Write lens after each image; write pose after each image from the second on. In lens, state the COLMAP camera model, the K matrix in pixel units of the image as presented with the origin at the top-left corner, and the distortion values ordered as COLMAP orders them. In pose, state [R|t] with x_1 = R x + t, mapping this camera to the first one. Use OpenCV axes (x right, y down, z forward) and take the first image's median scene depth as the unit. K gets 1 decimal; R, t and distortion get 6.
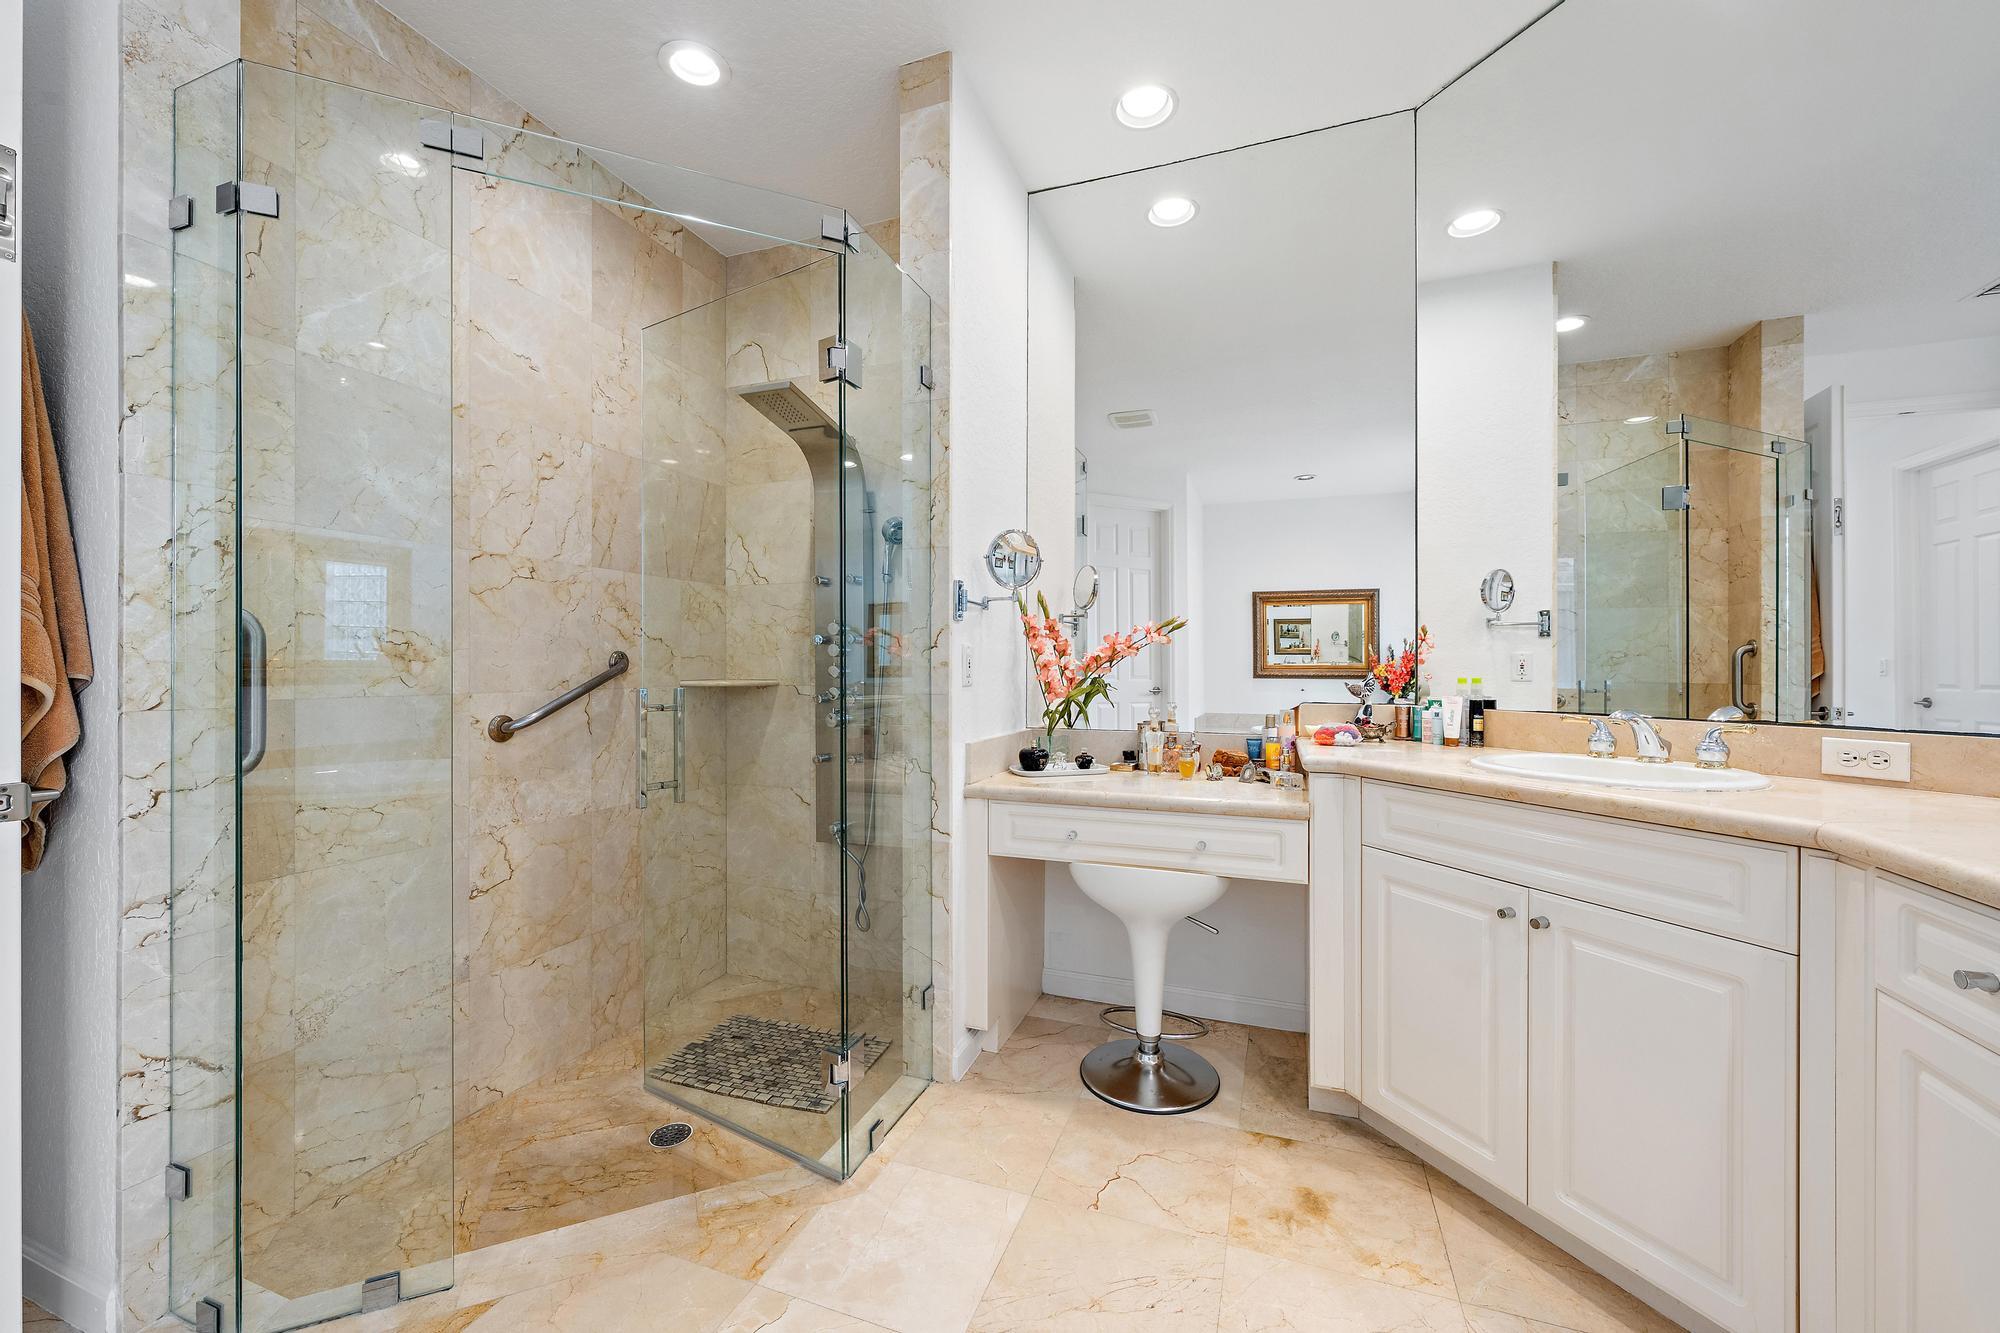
lens RADIAL K [[778.3, 0, 994.6], [0, 778.3, 658.3], [0, 0, 1]] dist [-0.003950, 0.000109]
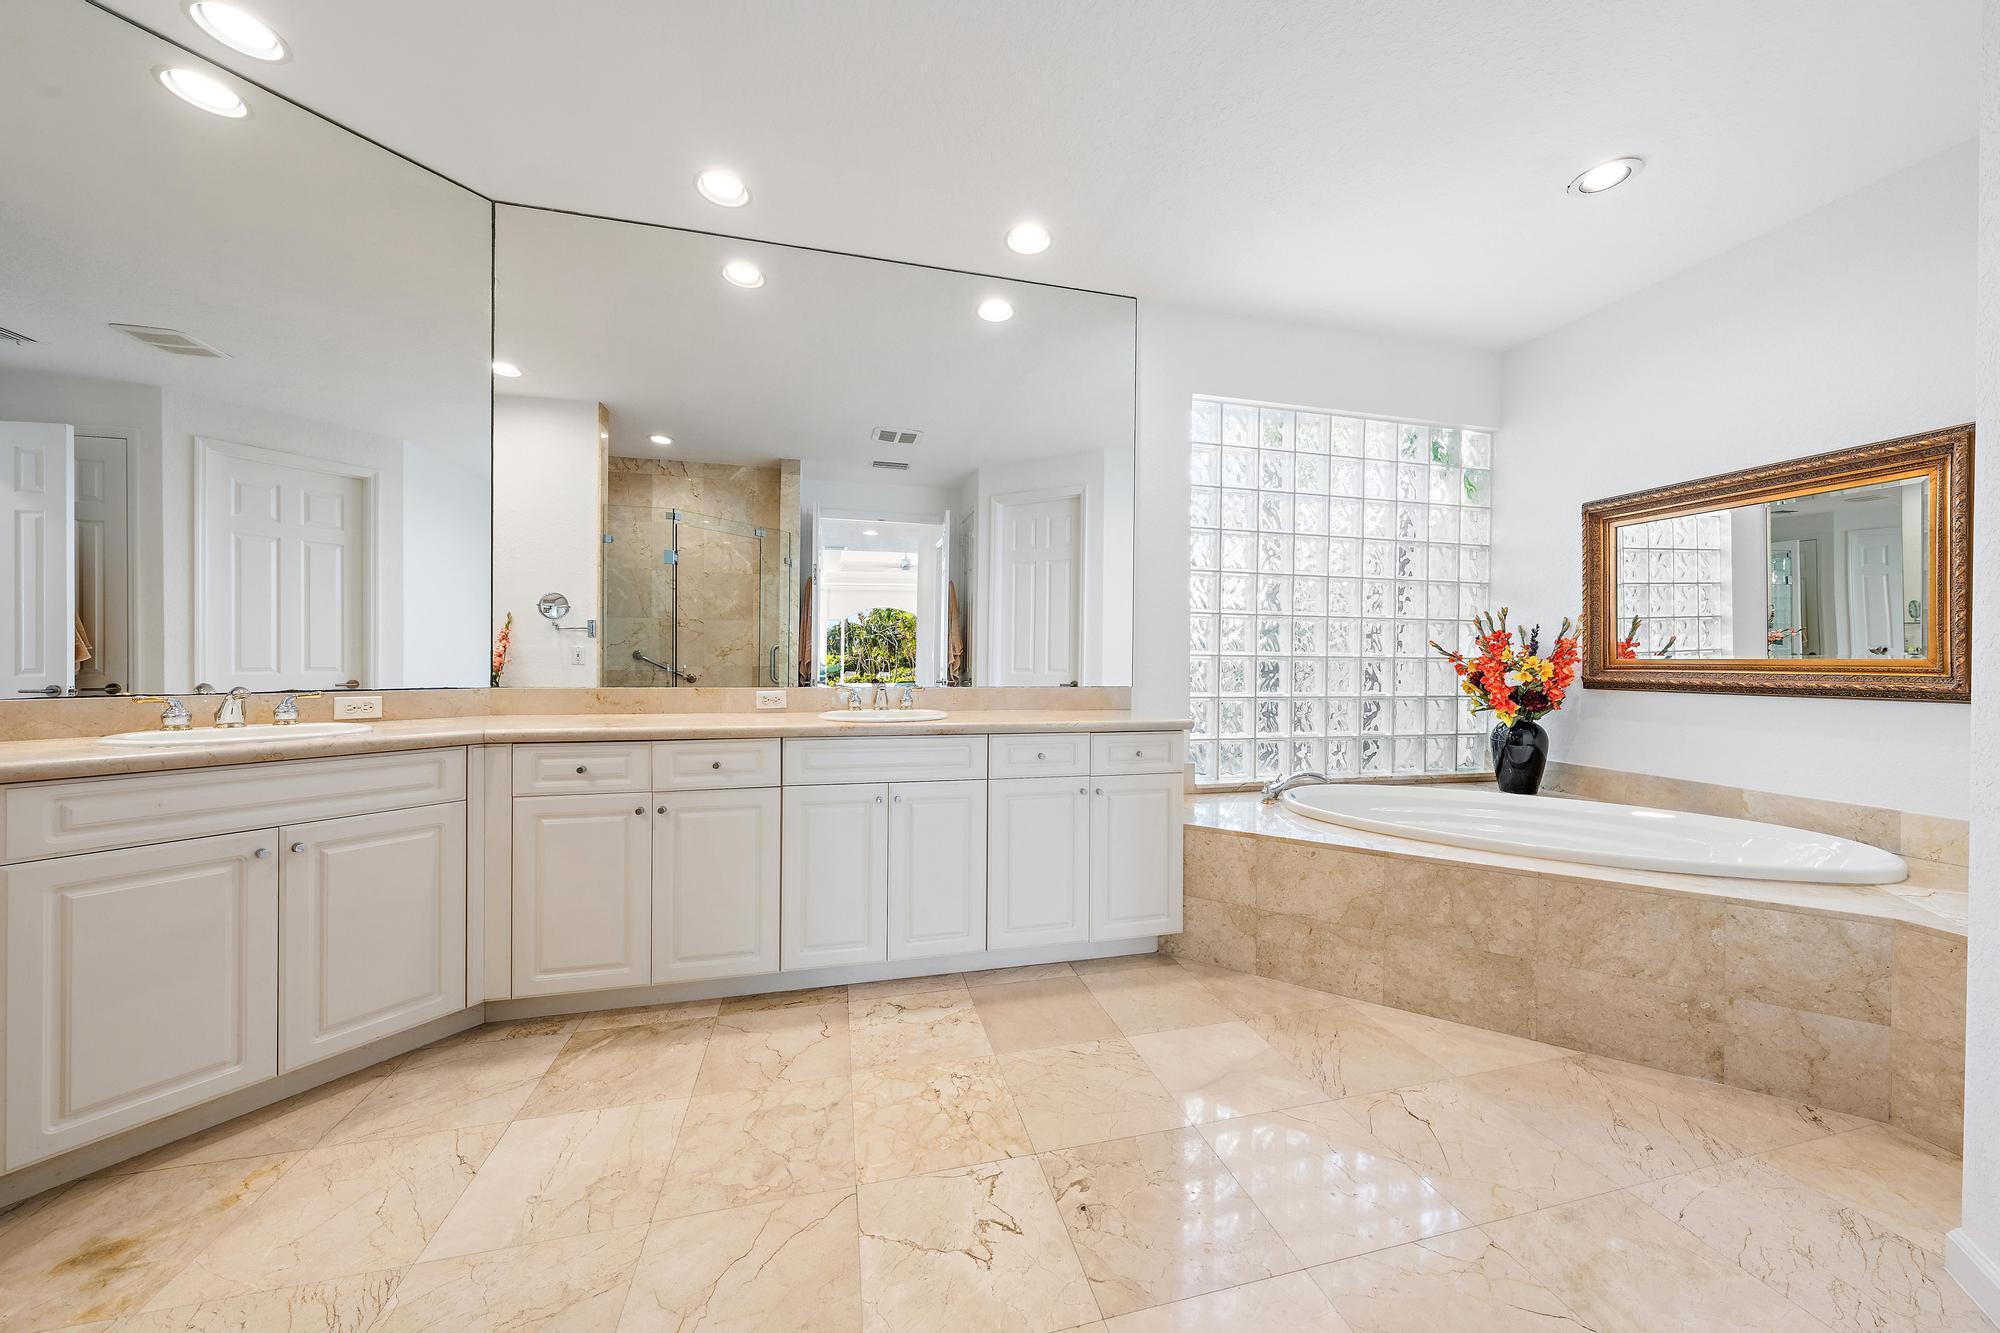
lens RADIAL K [[686.9, 0, 1002.2], [0, 686.9, 662.6], [0, 0, 1]] dist [-0.000100, -0.000005]
pose [[-0.565922, -0.004534, 0.824446, -0.907229], [-0.012170, 0.999922, -0.002855, 0.015576], [-0.824369, -0.011649, -0.565933, 0.661272]]
